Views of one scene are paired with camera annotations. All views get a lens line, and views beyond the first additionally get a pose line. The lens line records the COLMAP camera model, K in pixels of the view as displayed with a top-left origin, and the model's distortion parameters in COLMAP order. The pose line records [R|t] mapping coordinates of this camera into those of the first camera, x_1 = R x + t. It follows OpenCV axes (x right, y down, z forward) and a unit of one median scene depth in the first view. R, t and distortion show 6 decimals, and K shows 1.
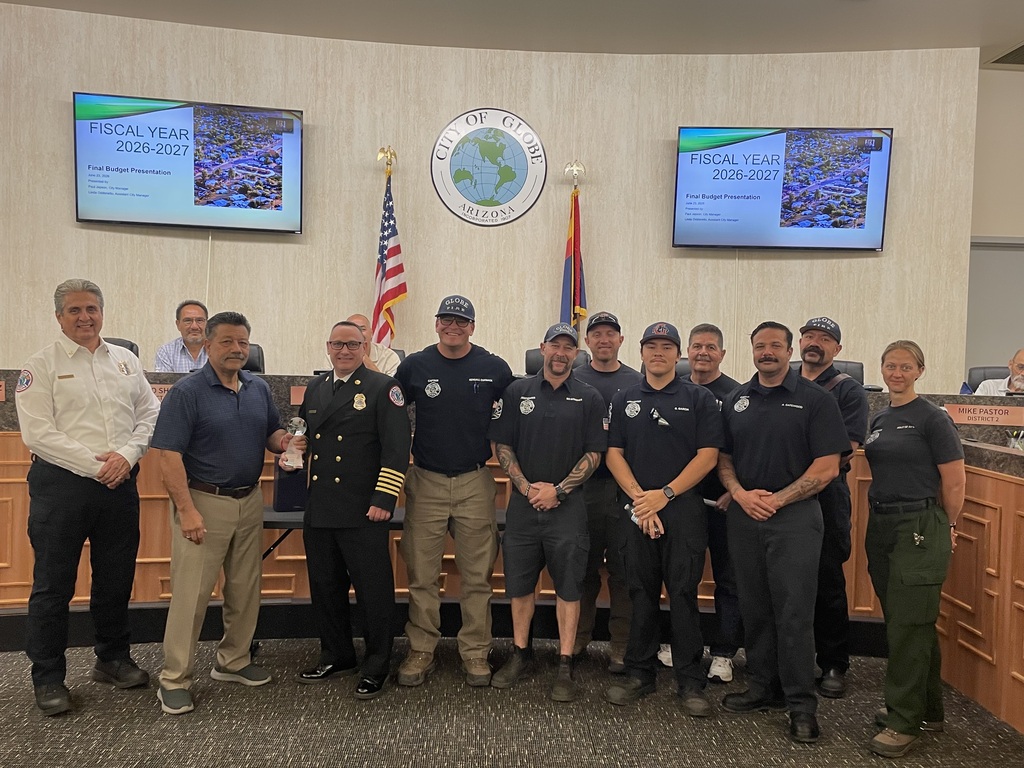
lens RADIAL K [[888.1, 0, 522.4], [0, 888.1, 376.7], [0, 0, 1]] dist [0.057034, -0.027174]
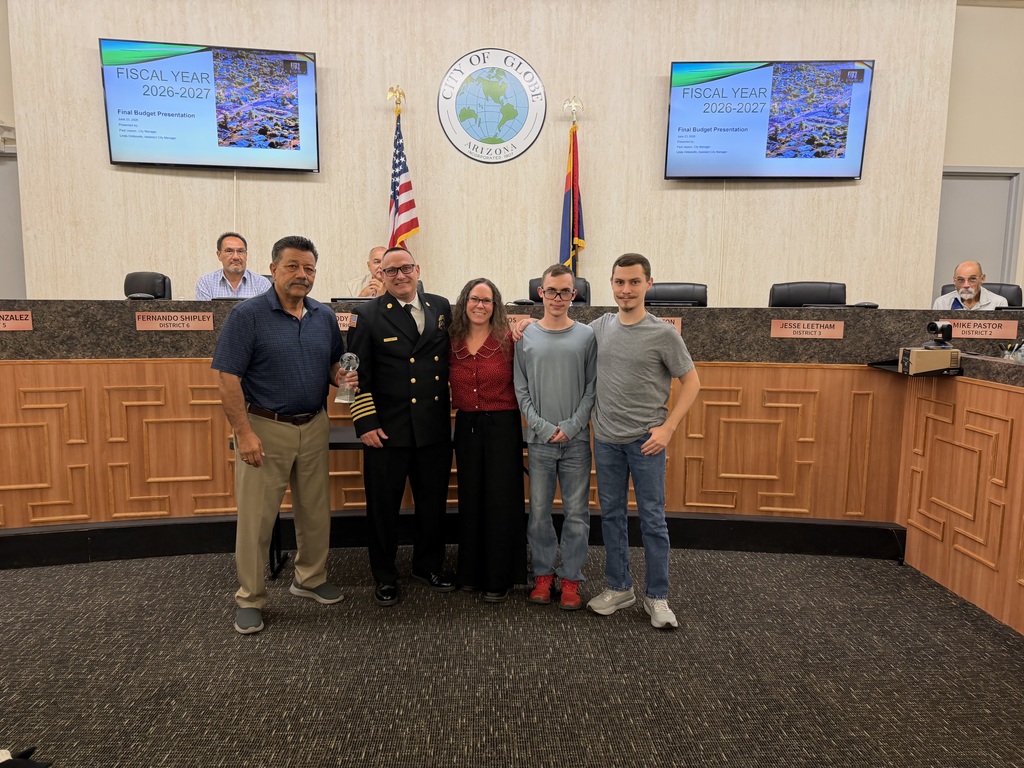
lens RADIAL K [[712.1, 0, 516.0], [0, 712.1, 392.1], [0, 0, 1]] dist [0.003231, -0.010459]
pose [[0.999864, -0.015400, -0.005972, -0.009808], [0.015980, 0.993351, 0.114012, 0.008819], [0.004177, -0.114092, 0.993461, 0.121334]]
